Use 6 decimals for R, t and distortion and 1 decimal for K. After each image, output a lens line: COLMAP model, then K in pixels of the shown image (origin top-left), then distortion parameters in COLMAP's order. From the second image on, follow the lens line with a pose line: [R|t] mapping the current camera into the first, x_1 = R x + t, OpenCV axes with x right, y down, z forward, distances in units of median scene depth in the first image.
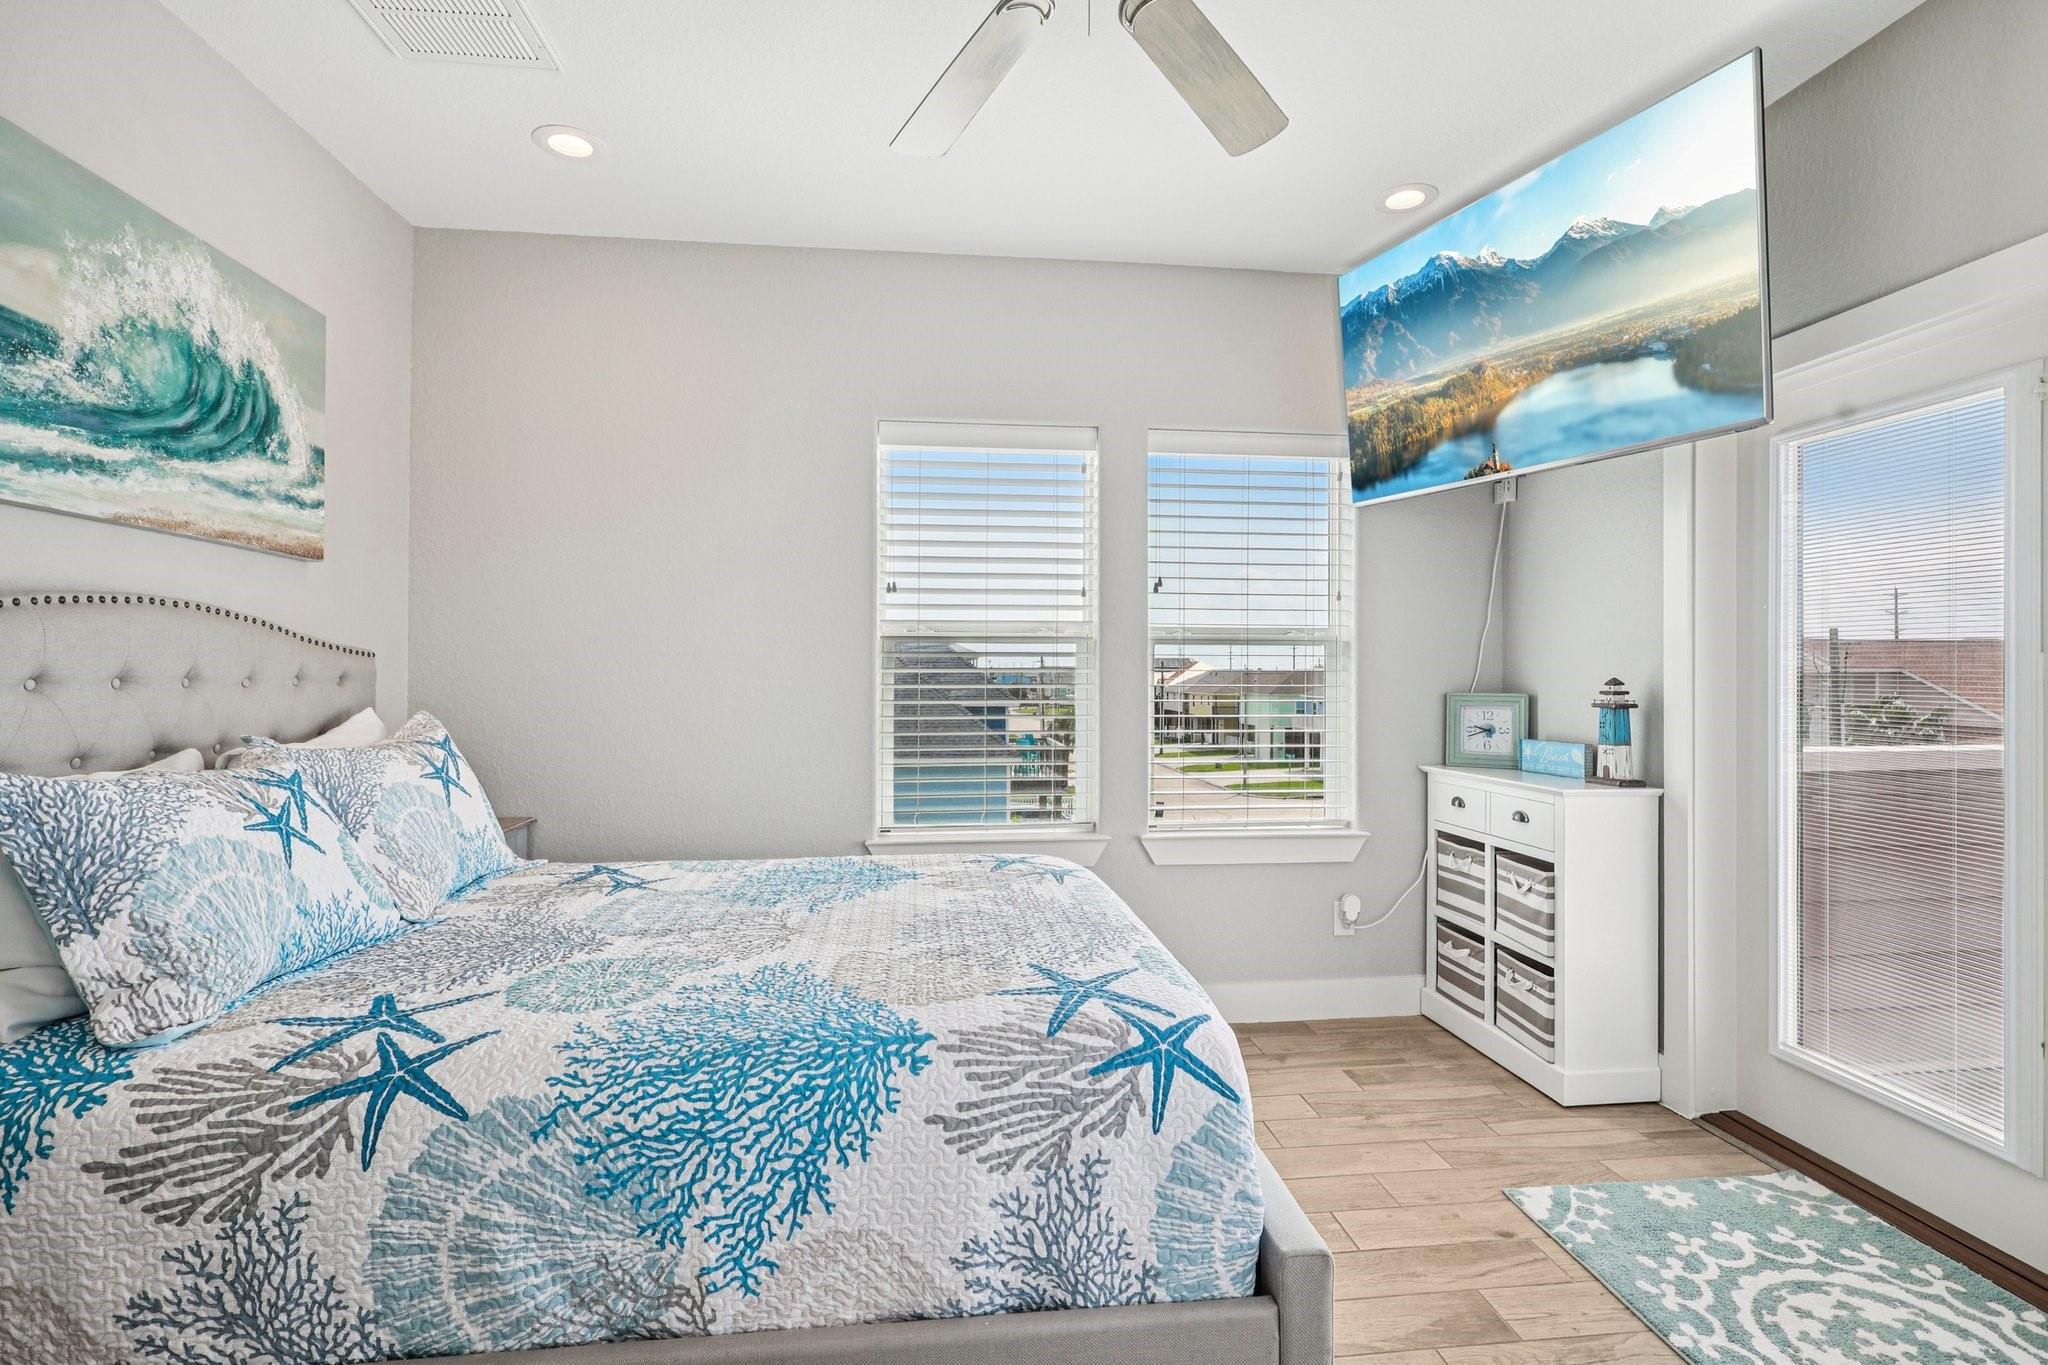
lens RADIAL K [[969.4, 0, 1027.5], [0, 969.4, 668.0], [0, 0, 1]] dist [-0.000169, -0.000506]
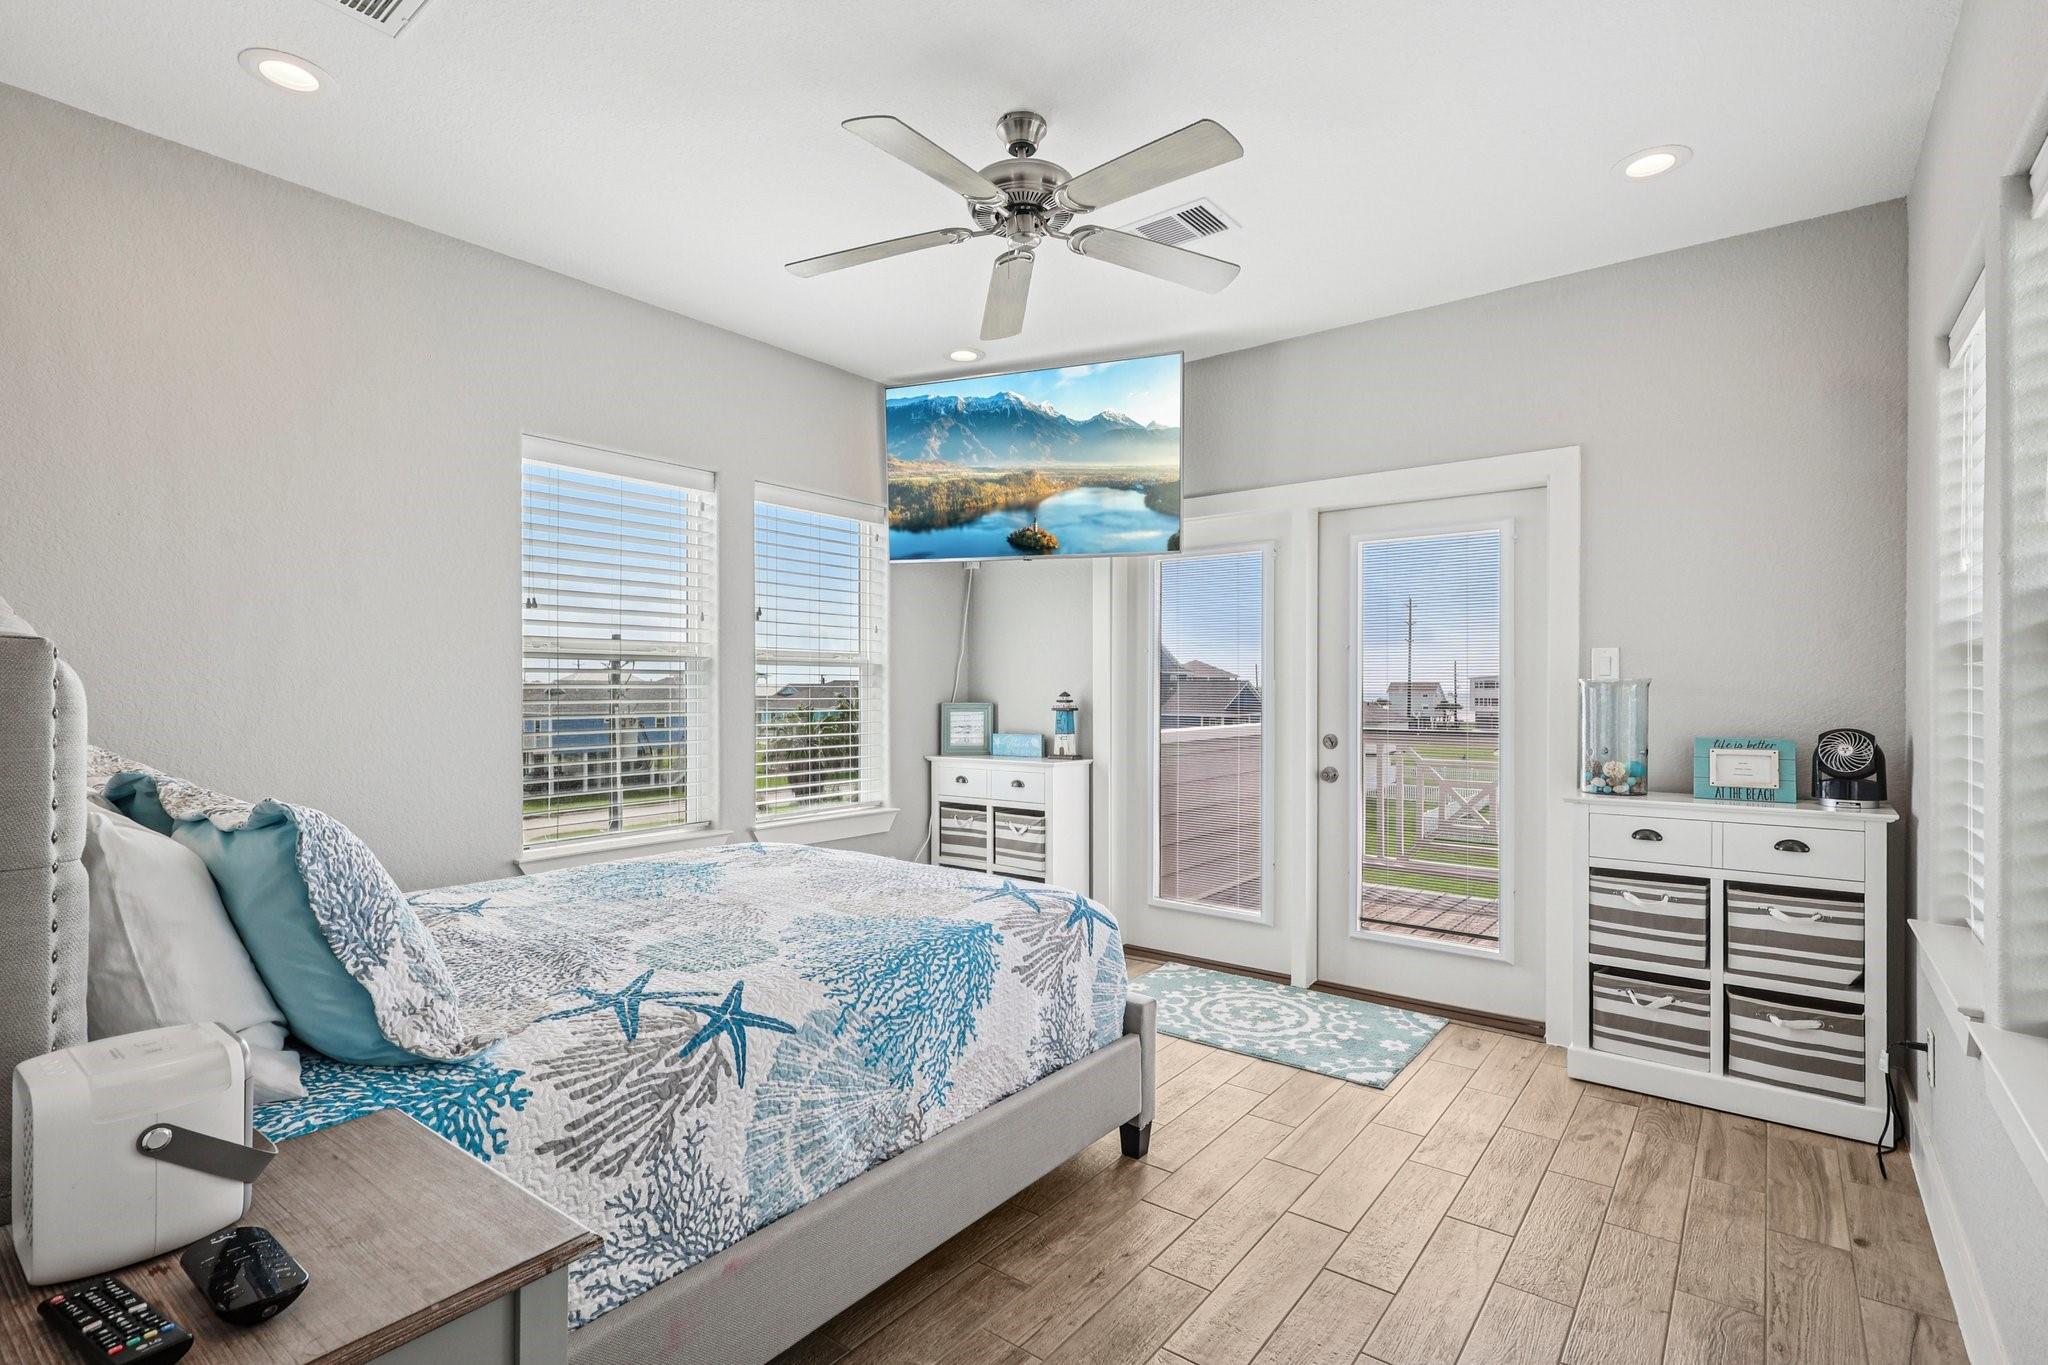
lens RADIAL K [[957.5, 0, 1020.5], [0, 957.5, 691.8], [0, 0, 1]] dist [-0.000073, 0.000556]
pose [[0.705755, -0.003620, 0.708446, -1.254272], [-0.004346, 0.999946, 0.009440, -0.009806], [-0.708442, -0.009741, 0.705702, -0.125574]]
